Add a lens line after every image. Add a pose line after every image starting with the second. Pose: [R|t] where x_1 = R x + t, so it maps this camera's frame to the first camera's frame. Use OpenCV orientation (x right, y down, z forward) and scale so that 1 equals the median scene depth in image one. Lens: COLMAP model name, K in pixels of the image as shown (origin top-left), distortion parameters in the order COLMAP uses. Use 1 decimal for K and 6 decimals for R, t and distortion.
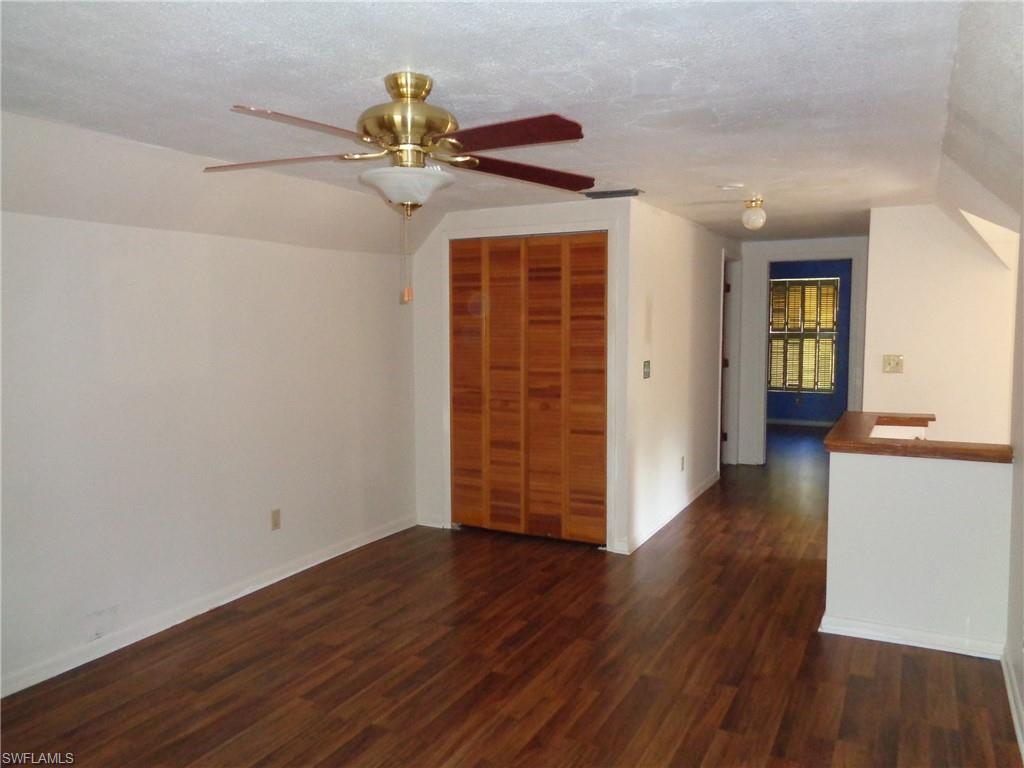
lens RADIAL K [[766.1, 0, 514.1], [0, 766.1, 383.7], [0, 0, 1]] dist [-0.005120, -0.004568]
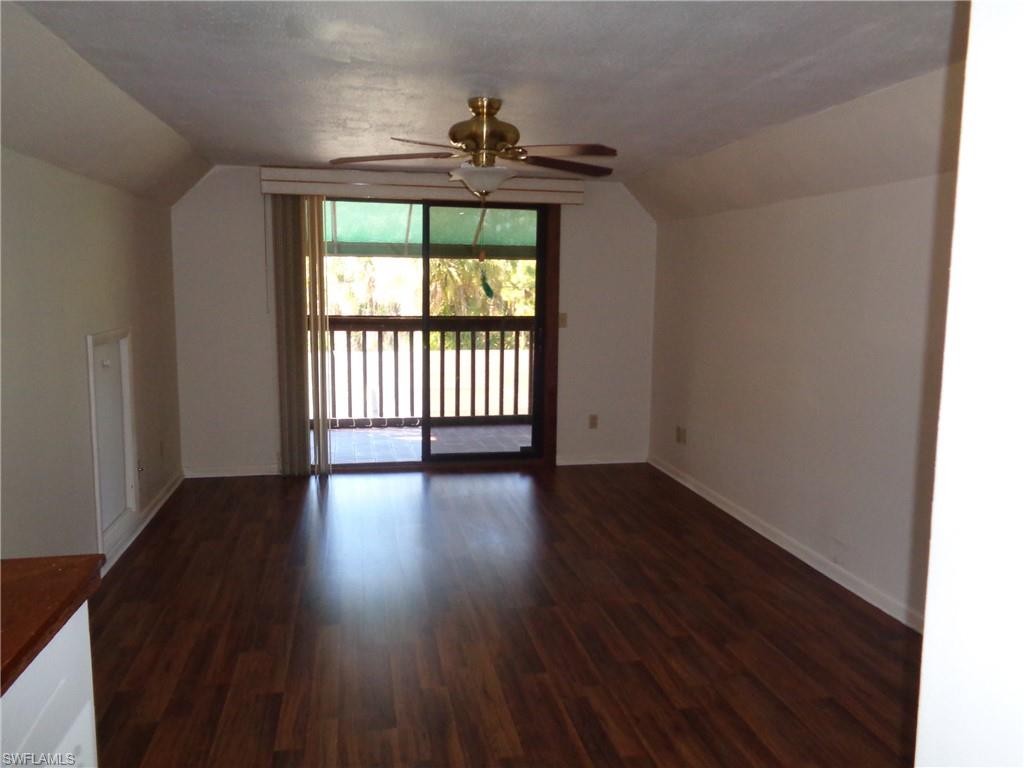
lens RADIAL K [[773.1, 0, 510.1], [0, 773.1, 364.8], [0, 0, 1]] dist [-0.009174, -0.006036]
pose [[-0.776471, 0.068798, -0.626387, 0.545717], [-0.059138, 0.981680, 0.181128, -0.136438], [0.627372, 0.177684, -0.758177, 1.602909]]
